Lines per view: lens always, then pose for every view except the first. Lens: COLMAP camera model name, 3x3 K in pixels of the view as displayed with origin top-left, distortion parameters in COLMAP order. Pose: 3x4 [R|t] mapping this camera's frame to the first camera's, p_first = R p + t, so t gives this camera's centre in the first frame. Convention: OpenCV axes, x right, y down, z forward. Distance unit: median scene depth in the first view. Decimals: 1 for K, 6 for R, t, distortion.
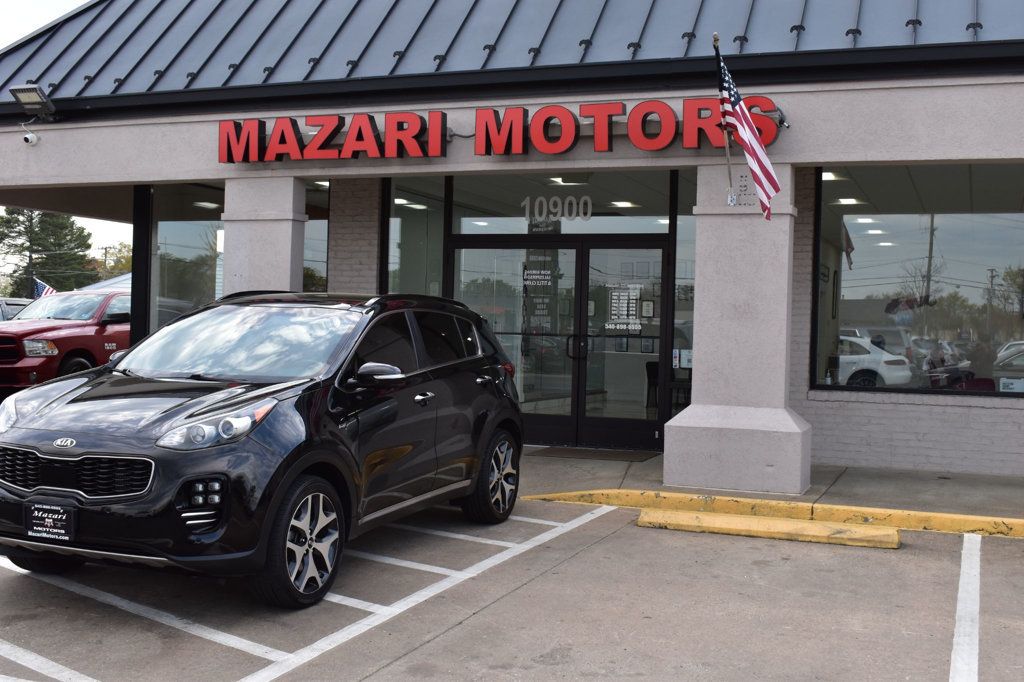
lens RADIAL K [[1198.0, 0, 512.0], [0, 1198.0, 341.0], [0, 0, 1]] dist [-0.047651, -0.043908]
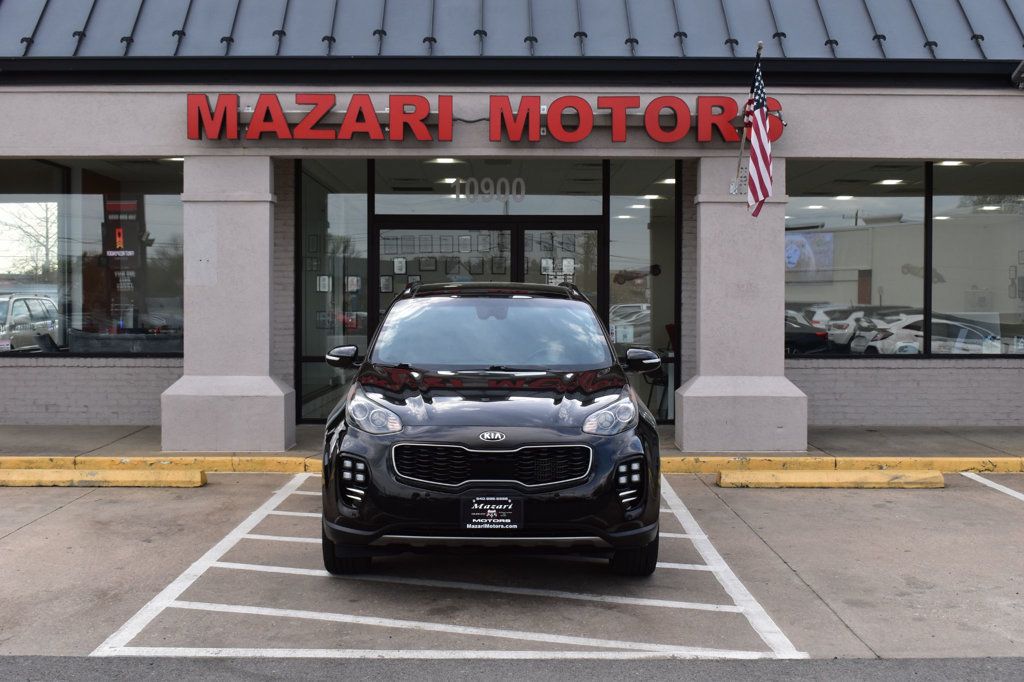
lens RADIAL K [[1305.1, 0, 512.0], [0, 1305.1, 341.0], [0, 0, 1]] dist [-0.050020, 0.005825]
pose [[0.925044, -0.034242, 0.378313, -0.441428], [0.025421, 0.999277, 0.028289, -0.016517], [-0.379008, -0.016551, 0.925245, -0.033858]]
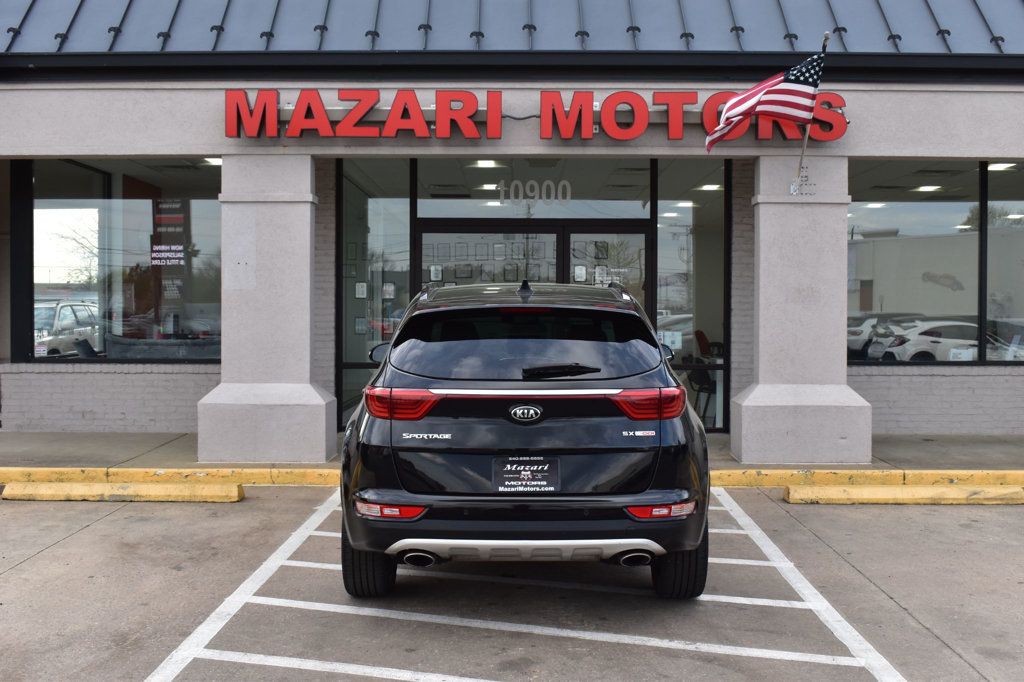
lens RADIAL K [[1198.0, 0, 512.0], [0, 1198.0, 341.0], [0, 0, 1]] dist [-0.047651, -0.043908]
pose [[0.930339, -0.031779, 0.365322, -0.415925], [0.024723, 0.999407, 0.023977, -0.014872], [-0.365867, -0.013275, 0.930572, 0.103101]]
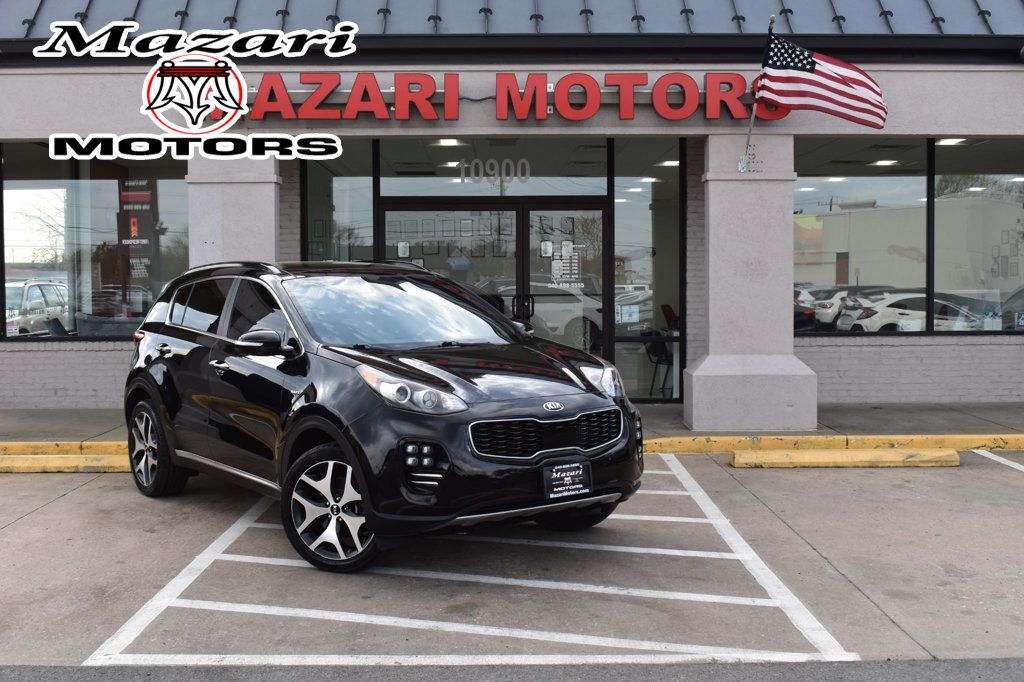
lens RADIAL K [[1223.7, 0, 512.0], [0, 1223.7, 341.0], [0, 0, 1]] dist [-0.059740, 0.004252]
pose [[0.922874, -0.047428, 0.382169, -0.423423], [0.033216, 0.998492, 0.043703, -0.013816], [-0.383666, -0.027638, 0.923058, 0.042777]]
